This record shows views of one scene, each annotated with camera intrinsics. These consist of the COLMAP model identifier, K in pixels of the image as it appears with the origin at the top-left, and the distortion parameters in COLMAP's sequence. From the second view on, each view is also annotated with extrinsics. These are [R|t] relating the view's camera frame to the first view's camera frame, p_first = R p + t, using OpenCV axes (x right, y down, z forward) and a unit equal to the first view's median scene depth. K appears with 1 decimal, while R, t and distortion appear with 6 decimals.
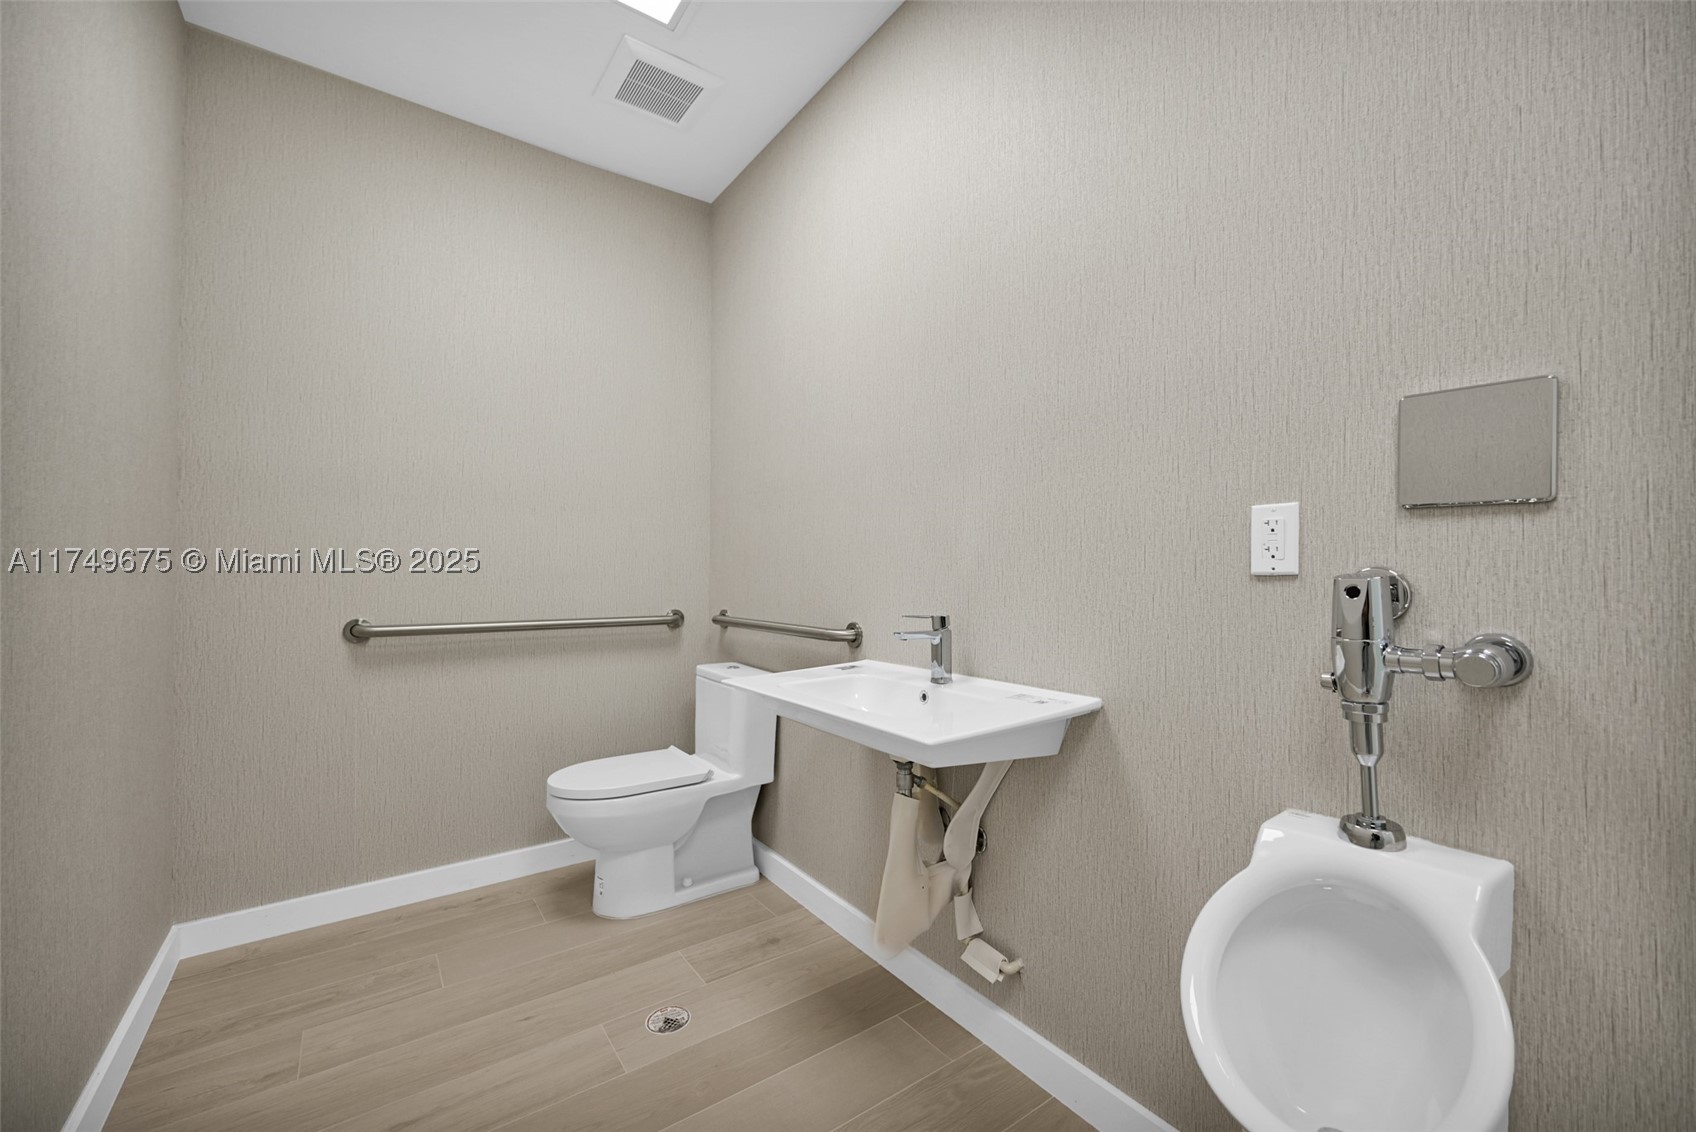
lens RADIAL K [[698.6, 0, 846.9], [0, 698.6, 558.1], [0, 0, 1]] dist [0.001531, 0.001121]
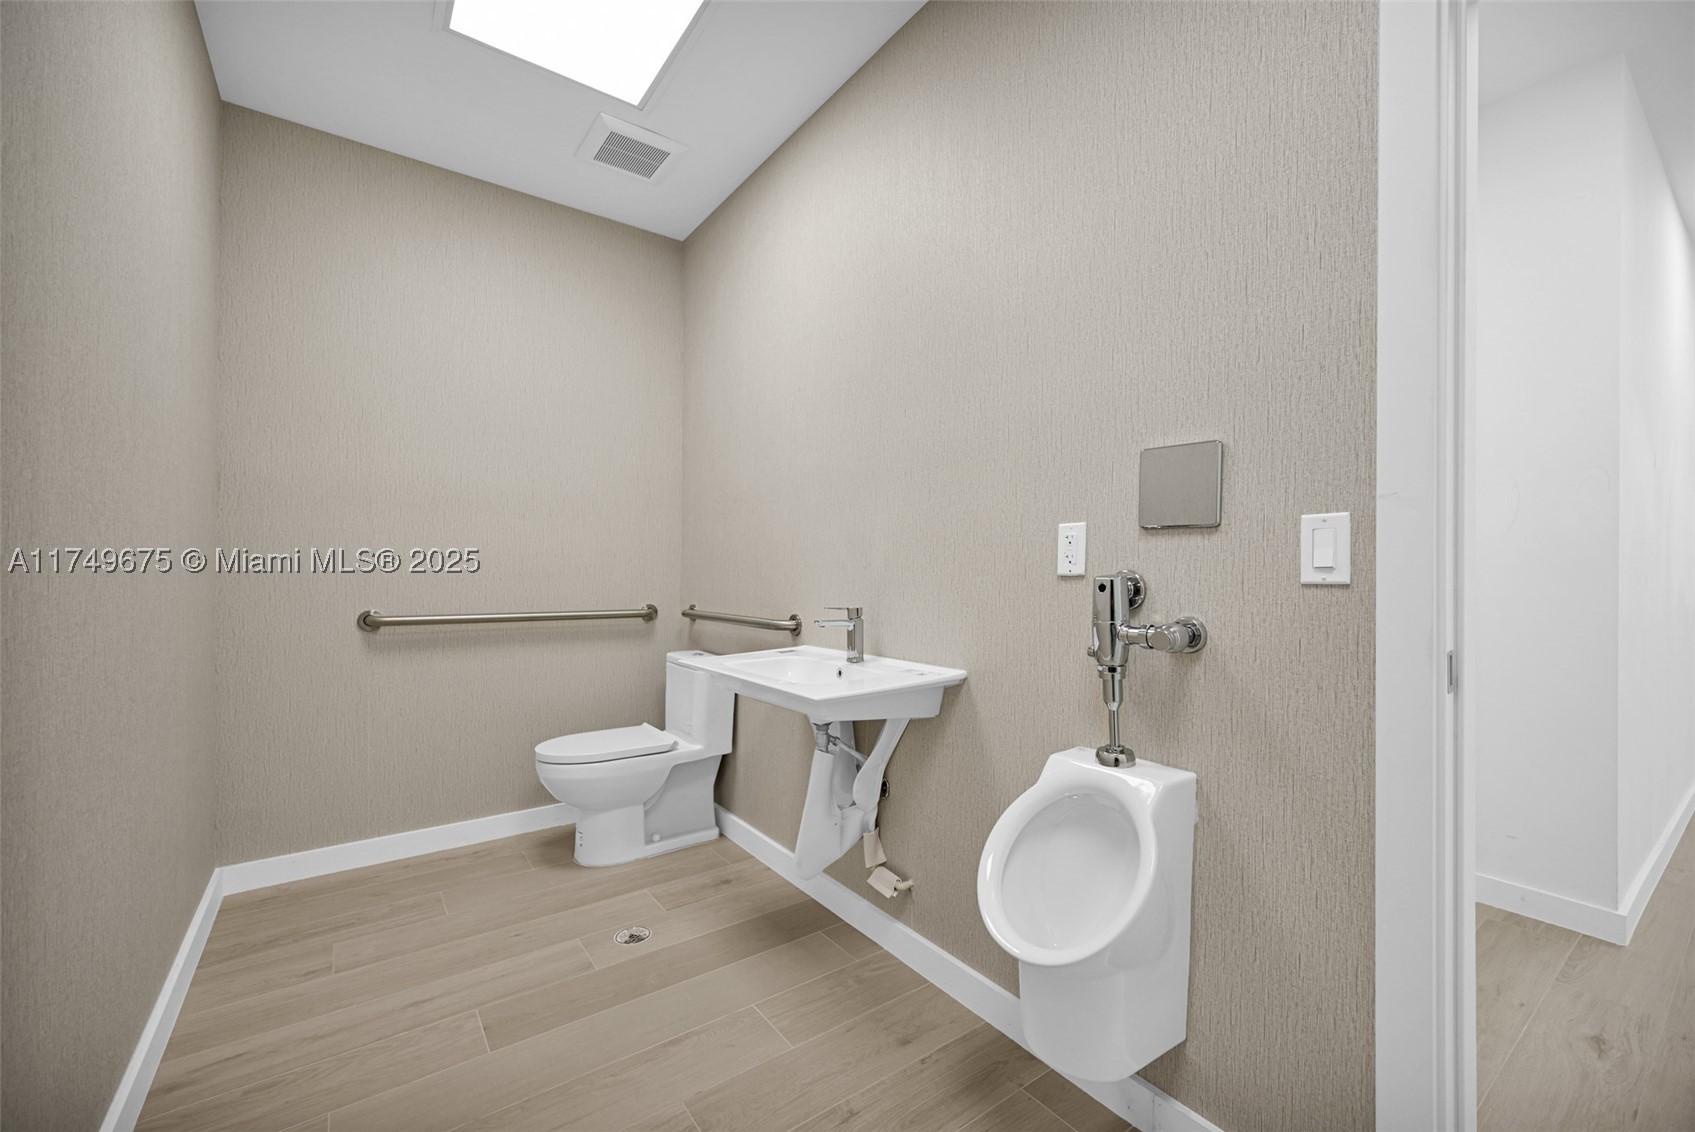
lens RADIAL K [[697.6, 0, 851.2], [0, 697.6, 567.4], [0, 0, 1]] dist [0.000280, 0.000462]
pose [[0.999859, 0.004904, 0.016066, 0.109130], [-0.005126, 0.999892, 0.013768, -0.005584], [-0.015996, -0.013848, 0.999776, -0.231646]]
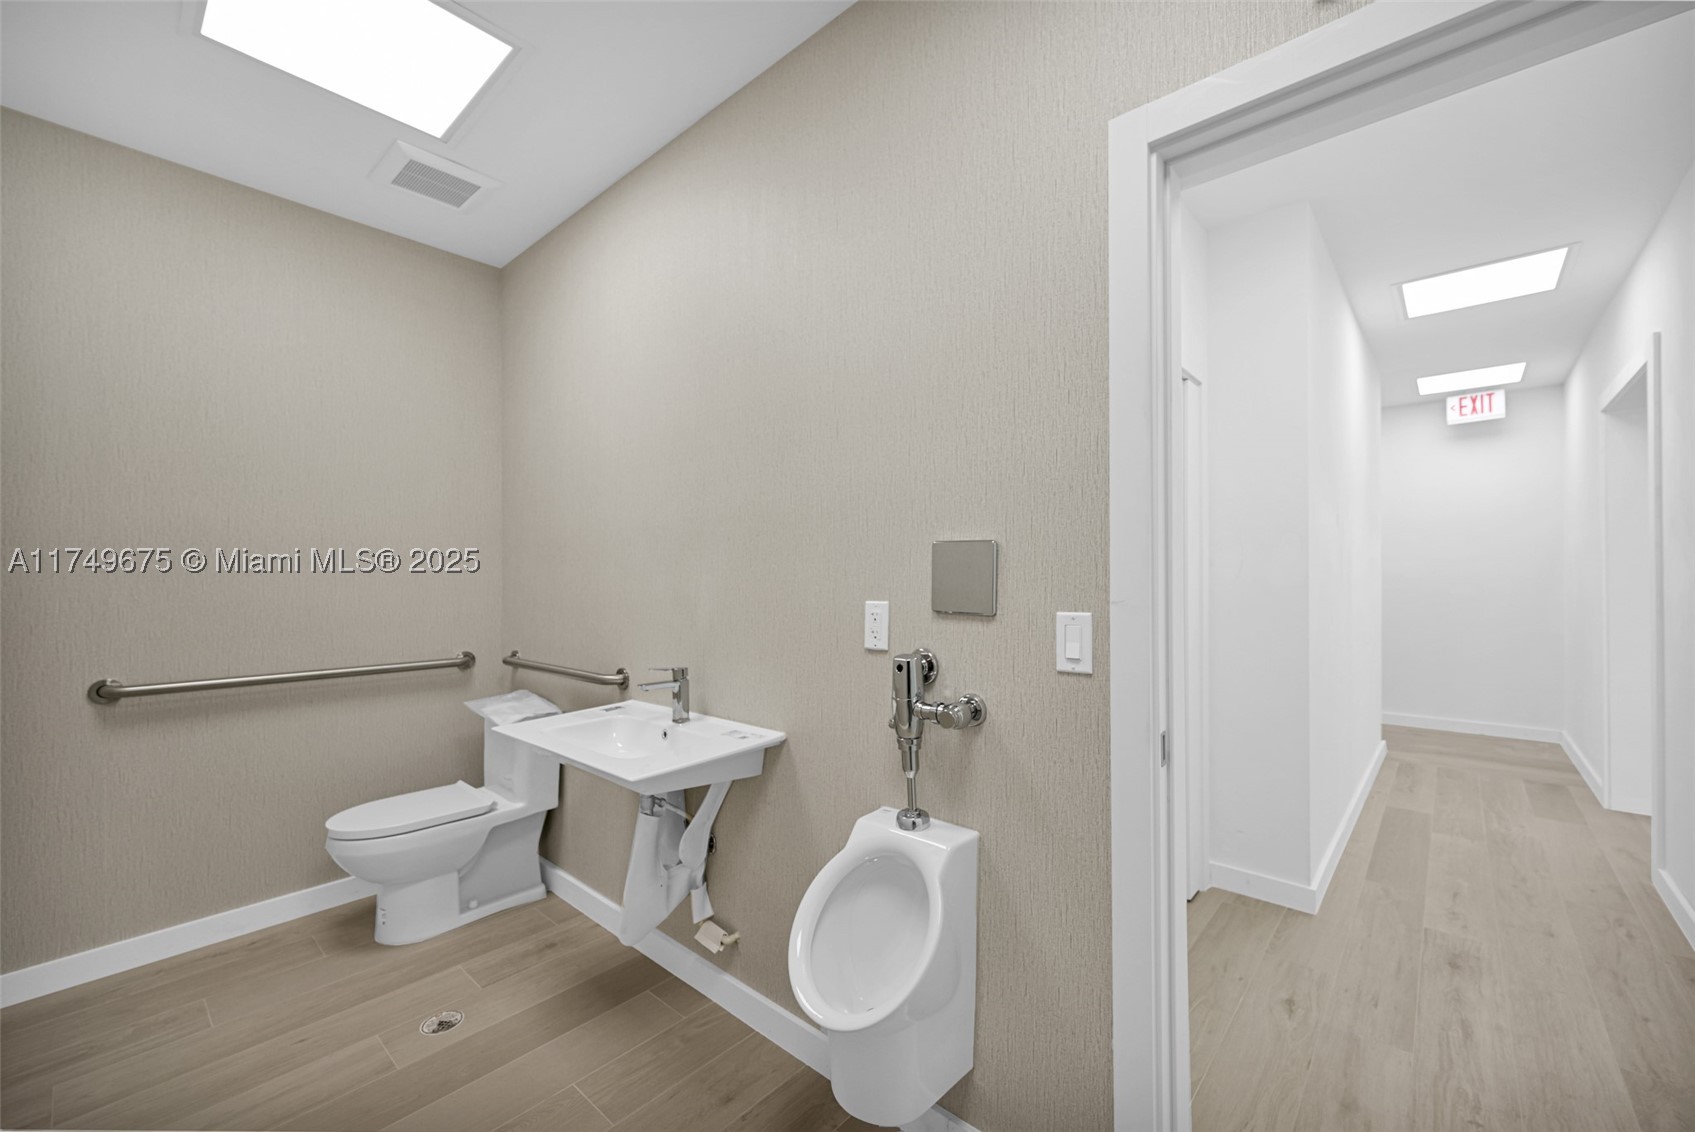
lens RADIAL K [[685.0, 0, 848.1], [0, 685.0, 574.4], [0, 0, 1]] dist [0.001007, 0.000375]
pose [[0.973787, -0.004351, 0.227420, 0.150737], [0.001068, 0.999893, 0.014556, -0.104161], [-0.227459, -0.013931, 0.973688, -0.262158]]
